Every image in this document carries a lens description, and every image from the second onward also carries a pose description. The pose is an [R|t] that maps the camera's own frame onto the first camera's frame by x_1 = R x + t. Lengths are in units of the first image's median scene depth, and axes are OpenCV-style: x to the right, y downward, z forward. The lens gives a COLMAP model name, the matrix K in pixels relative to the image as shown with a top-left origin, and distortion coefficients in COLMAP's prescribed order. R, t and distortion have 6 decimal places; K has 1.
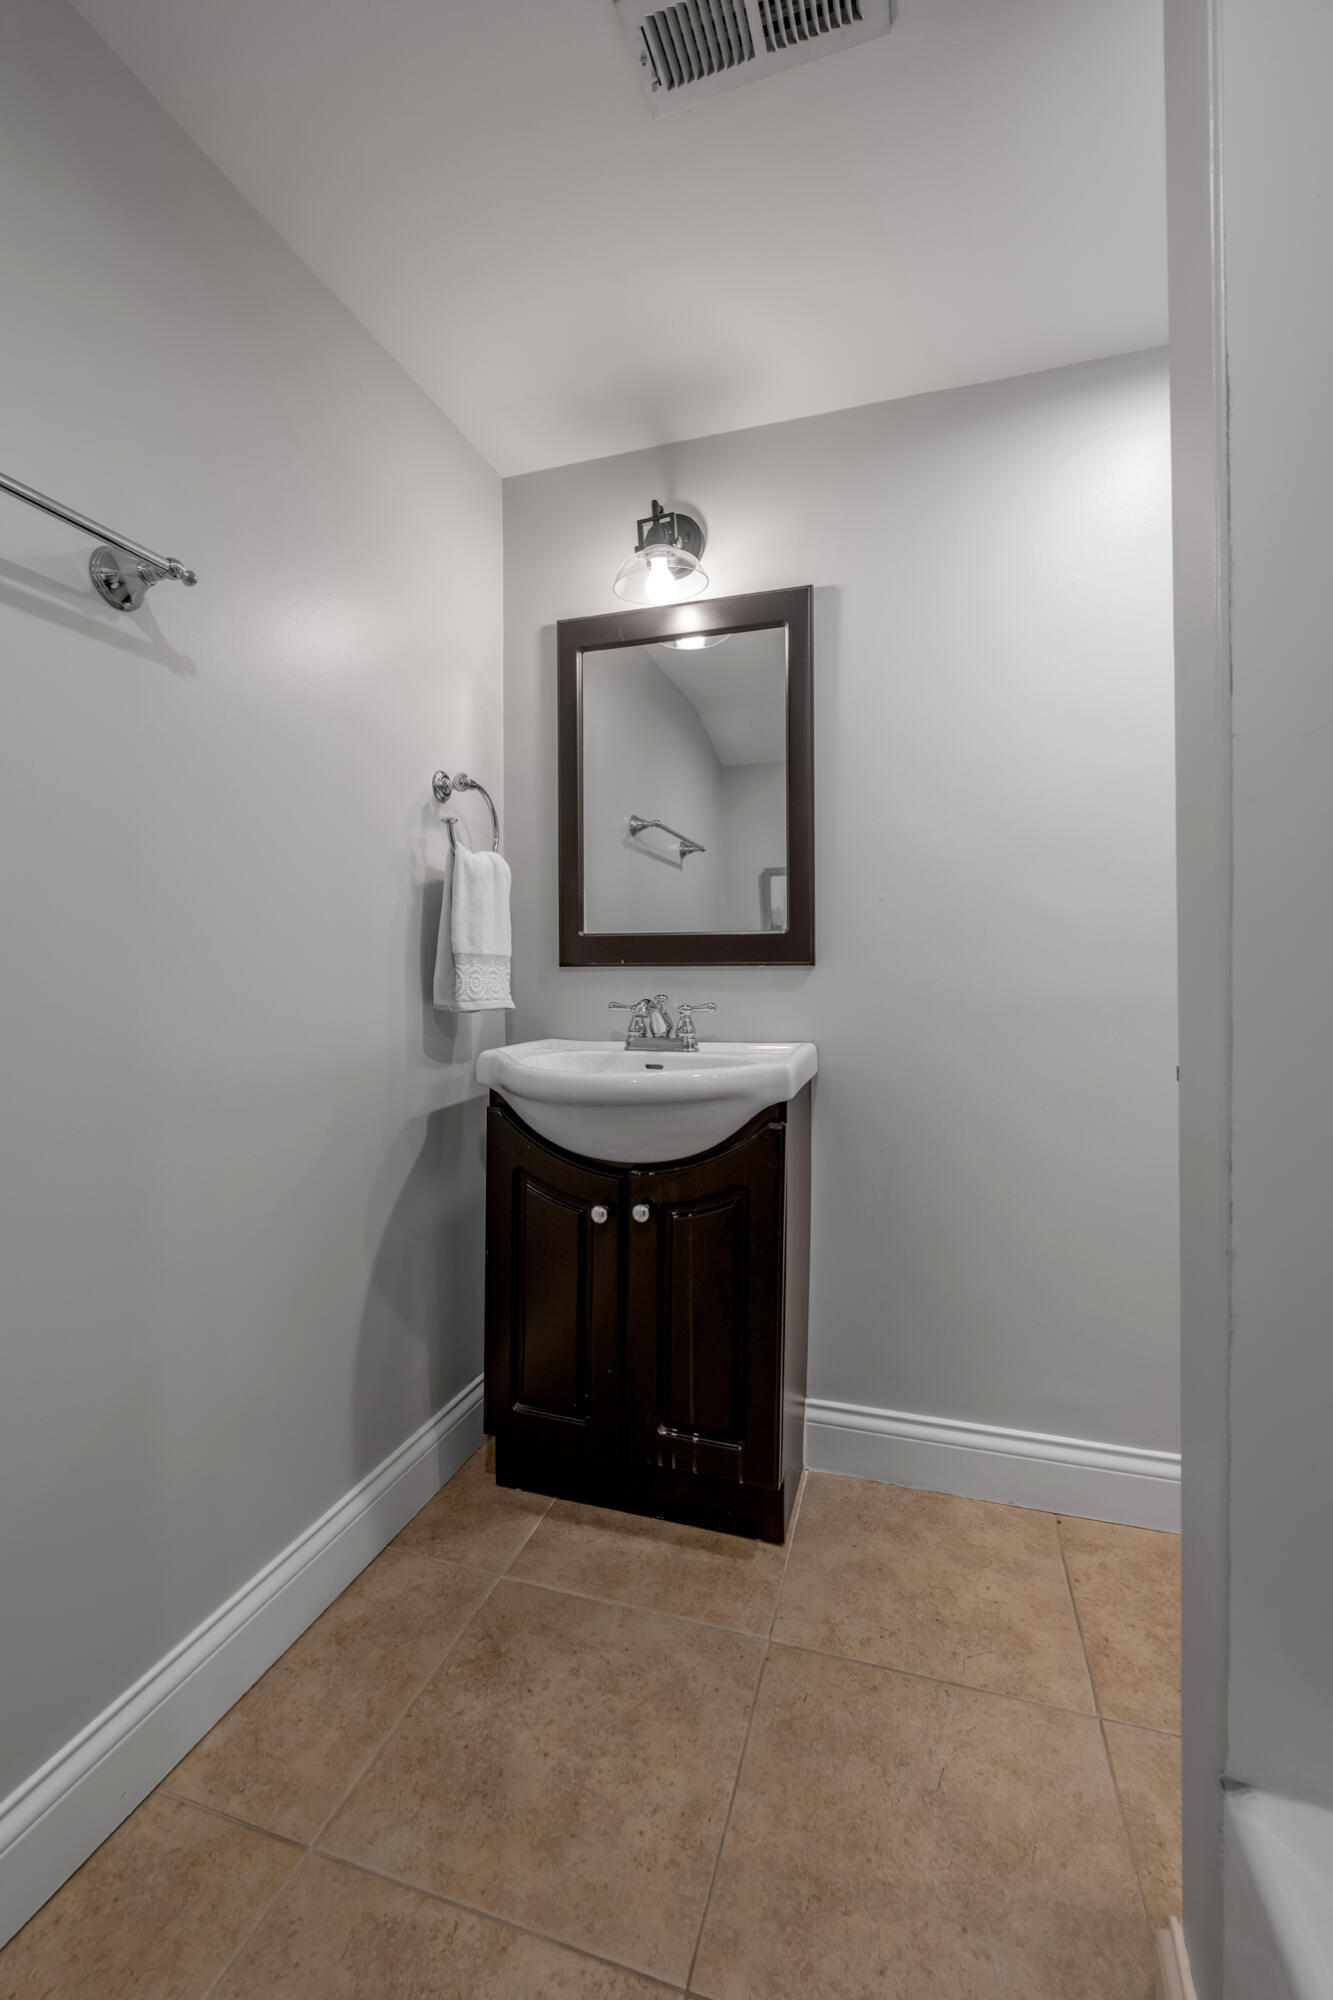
lens RADIAL K [[830.1, 0, 667.6], [0, 830.1, 981.6], [0, 0, 1]] dist [-0.004147, 0.000514]
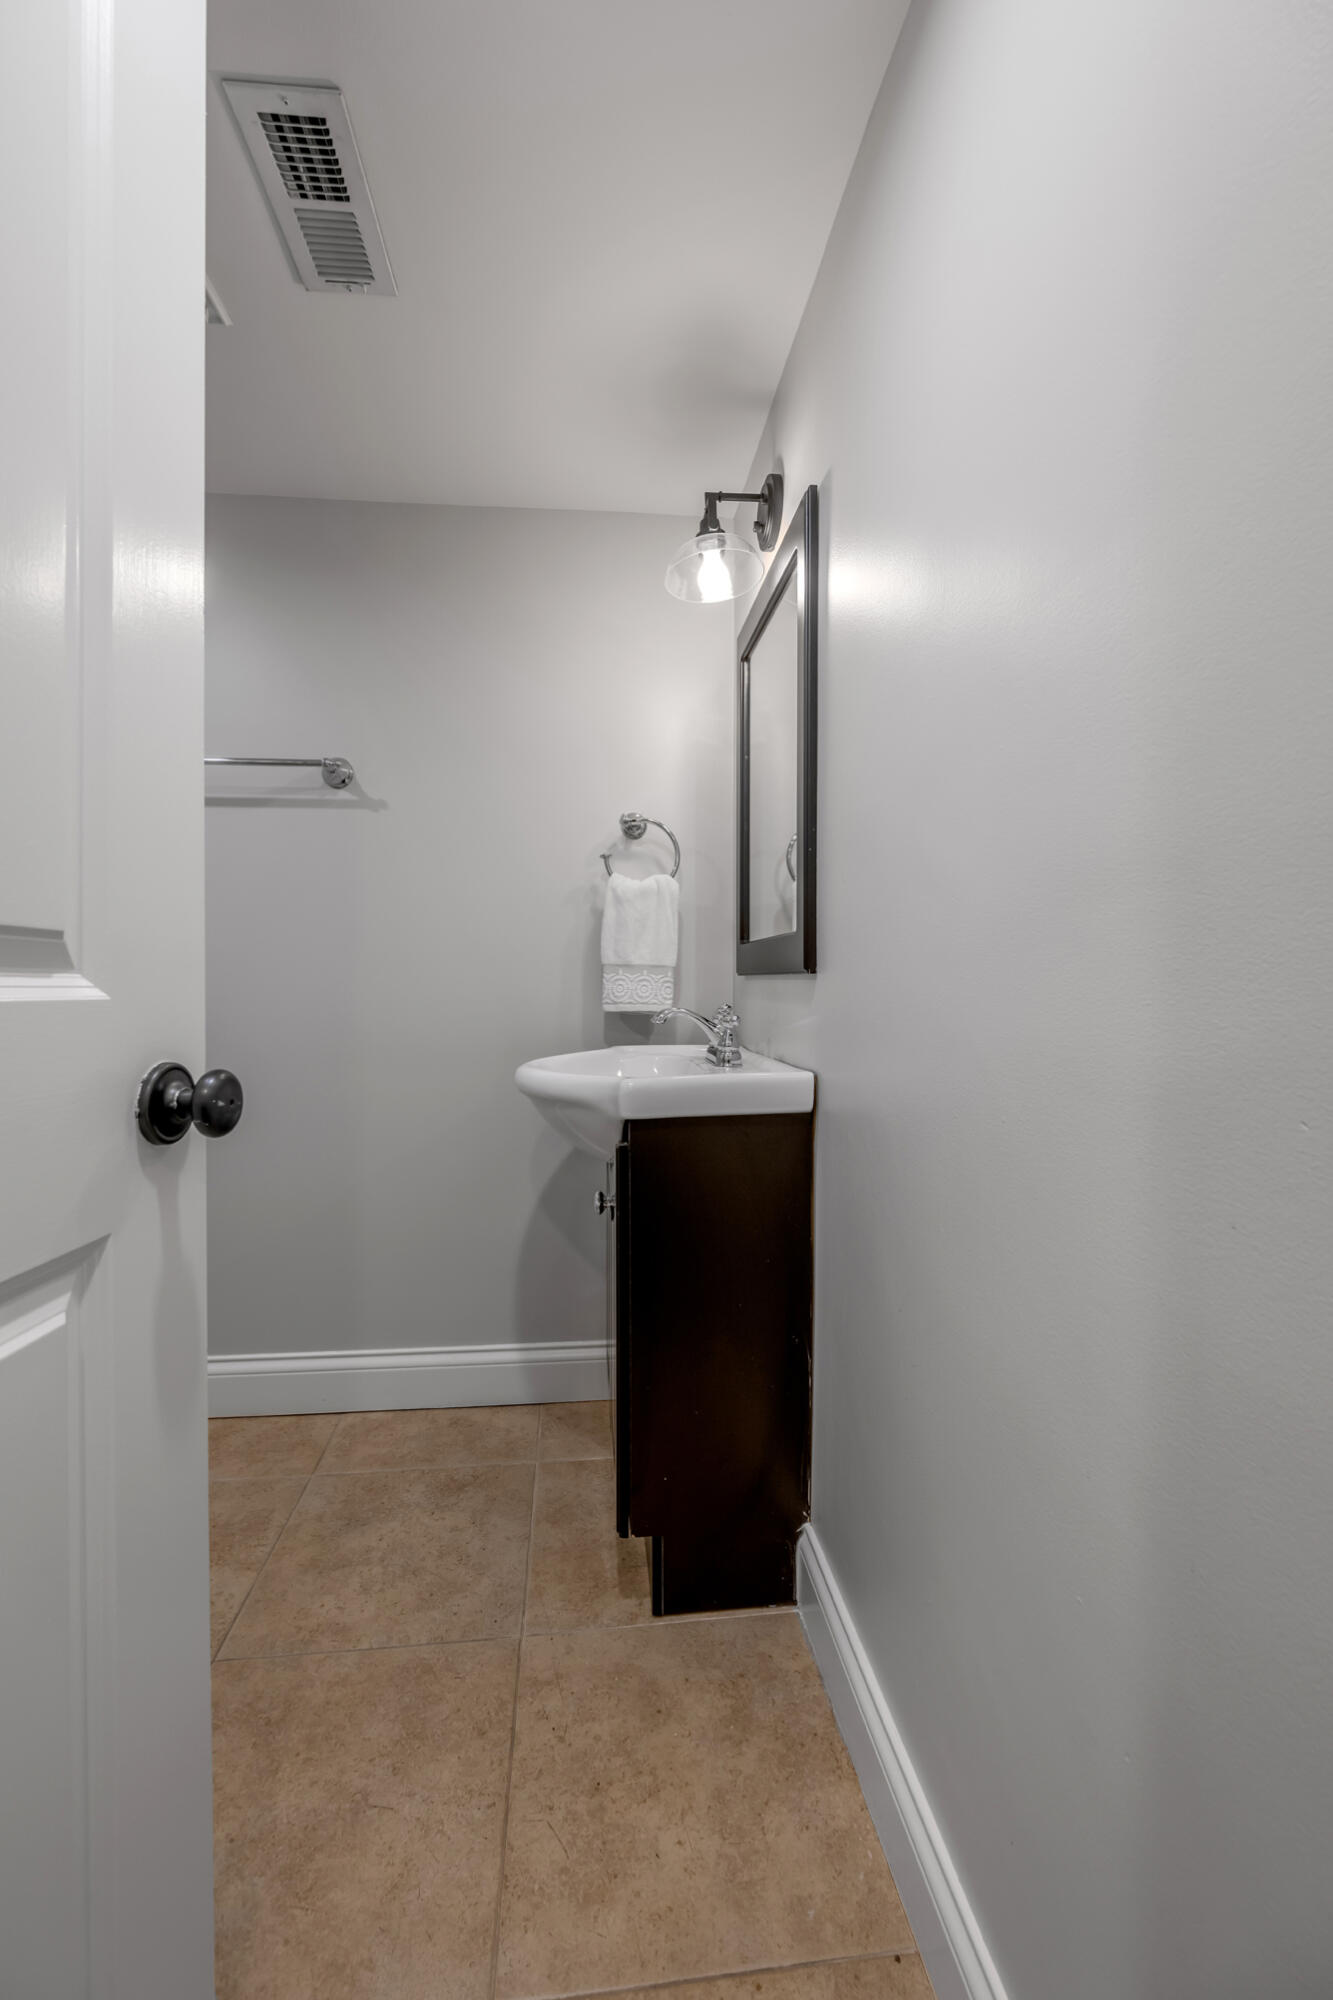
lens RADIAL K [[810.9, 0, 666.5], [0, 810.9, 1000.0], [0, 0, 1]] dist [-0.001314, 0.000711]
pose [[0.392647, 0.022976, -0.919402, 1.193047], [-0.015845, 0.999709, 0.018216, -0.006510], [0.919553, 0.007415, 0.392896, 0.840505]]
